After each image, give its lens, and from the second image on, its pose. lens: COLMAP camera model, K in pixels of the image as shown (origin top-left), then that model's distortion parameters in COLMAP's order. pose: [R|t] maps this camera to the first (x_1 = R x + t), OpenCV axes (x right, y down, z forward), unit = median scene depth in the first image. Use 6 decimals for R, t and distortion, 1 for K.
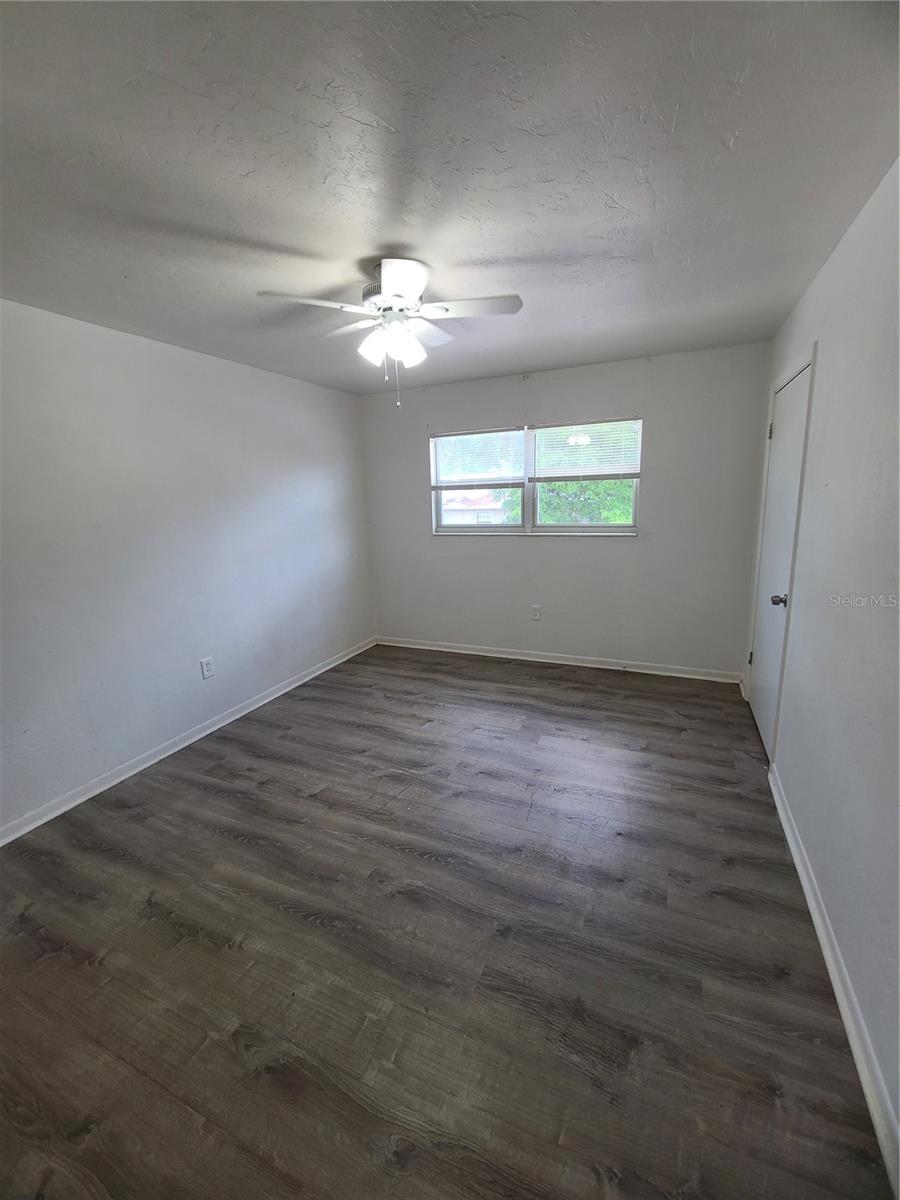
lens RADIAL K [[490.0, 0, 451.5], [0, 490.0, 594.0], [0, 0, 1]] dist [0.001129, -0.001398]
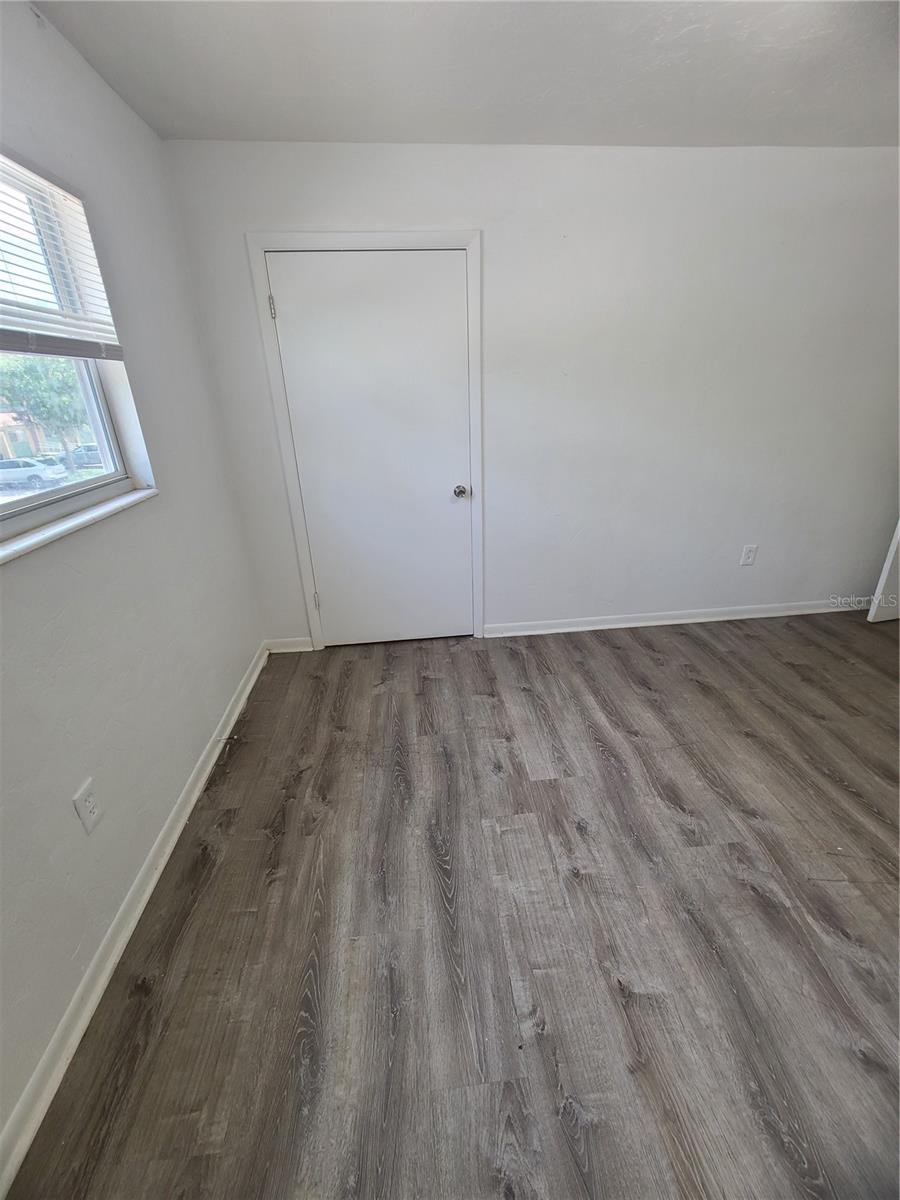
lens RADIAL K [[490.0, 0, 455.0], [0, 490.0, 590.8], [0, 0, 1]] dist [0.001129, -0.001398]
pose [[-0.496747, -0.289966, 0.818023, -0.301647], [0.223551, 0.867984, 0.443428, -0.319802], [-0.838610, 0.403142, -0.366346, 1.709163]]
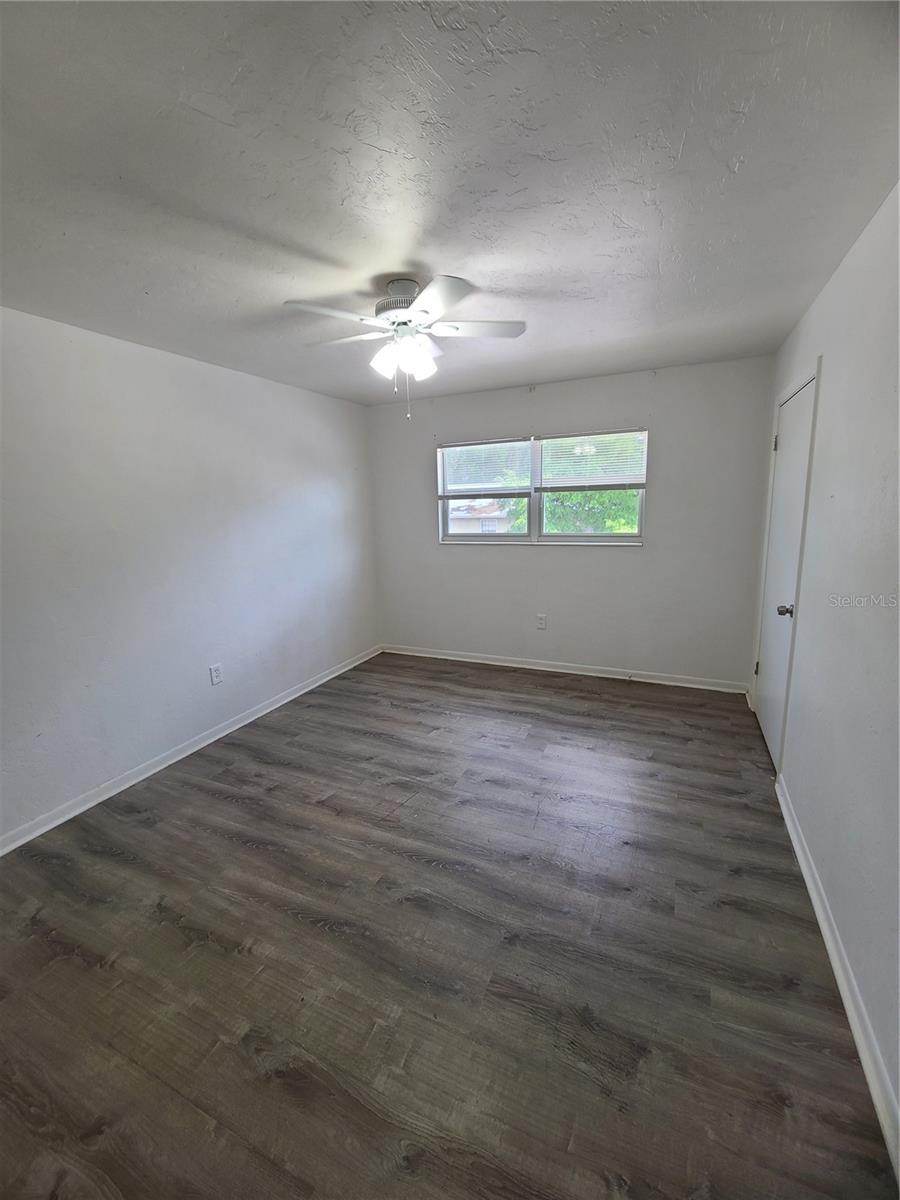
lens RADIAL K [[490.0, 0, 451.4], [0, 490.0, 594.1], [0, 0, 1]] dist [0.001129, -0.001398]
pose [[0.999952, 0.005986, -0.007717, -0.010493], [-0.006114, 0.999842, -0.016705, -0.000627], [0.007616, 0.016752, 0.999831, -0.013522]]
